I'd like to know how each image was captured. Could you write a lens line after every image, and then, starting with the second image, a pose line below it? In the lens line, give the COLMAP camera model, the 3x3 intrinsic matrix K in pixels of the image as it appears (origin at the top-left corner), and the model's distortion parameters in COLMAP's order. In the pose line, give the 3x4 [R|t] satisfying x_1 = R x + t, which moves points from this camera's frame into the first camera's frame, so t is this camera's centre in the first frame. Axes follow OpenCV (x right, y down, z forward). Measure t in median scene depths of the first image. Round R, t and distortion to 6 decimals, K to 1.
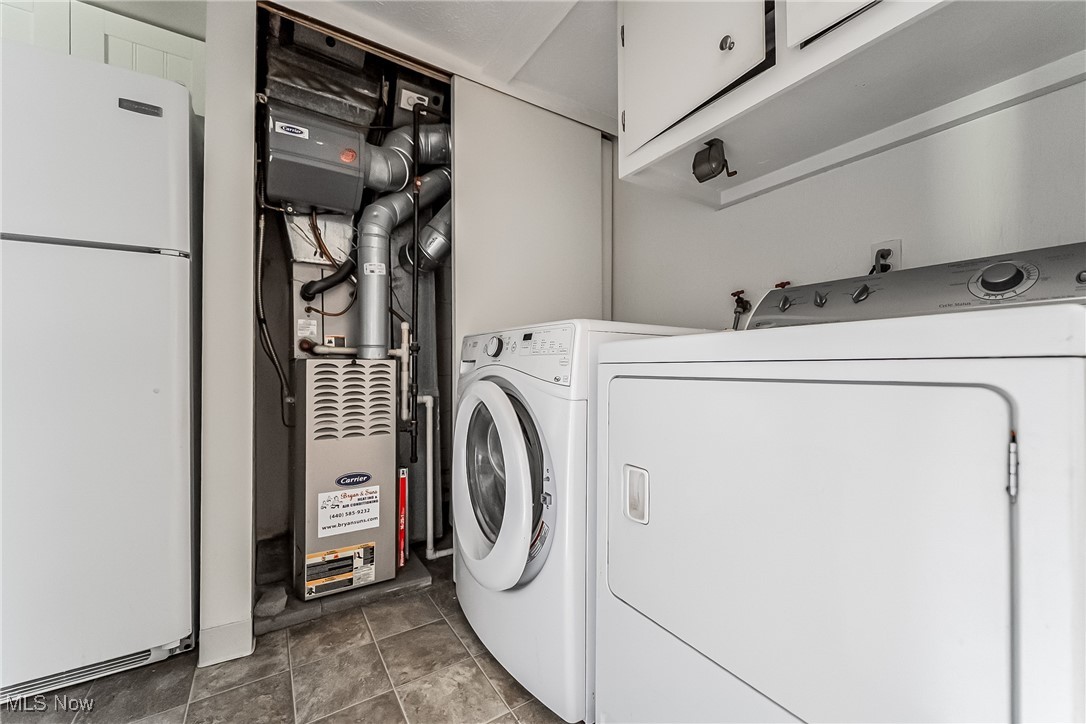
lens RADIAL K [[389.4, 0, 544.4], [0, 389.4, 368.5], [0, 0, 1]] dist [-0.008341, -0.000106]
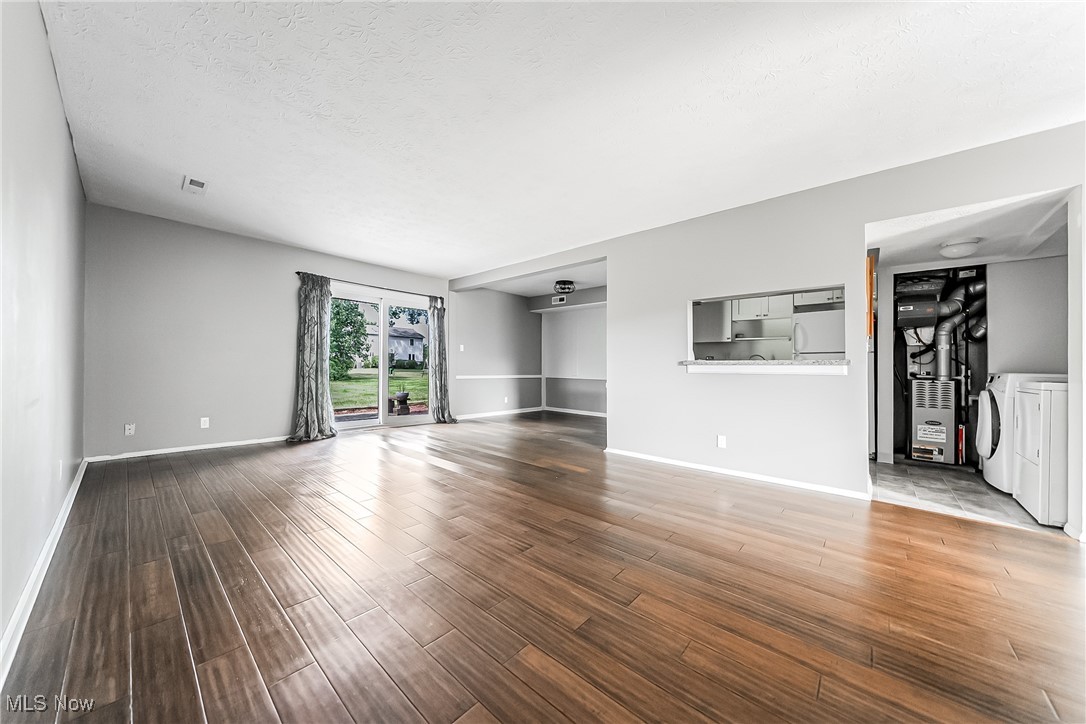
lens RADIAL K [[371.5, 0, 535.4], [0, 371.5, 362.9], [0, 0, 1]] dist [0.000360, 0.000488]
pose [[0.221916, -0.011677, -0.974996, 1.424916], [-0.012614, 0.999810, -0.014846, -0.071267], [0.974984, 0.015593, 0.221727, -2.292183]]
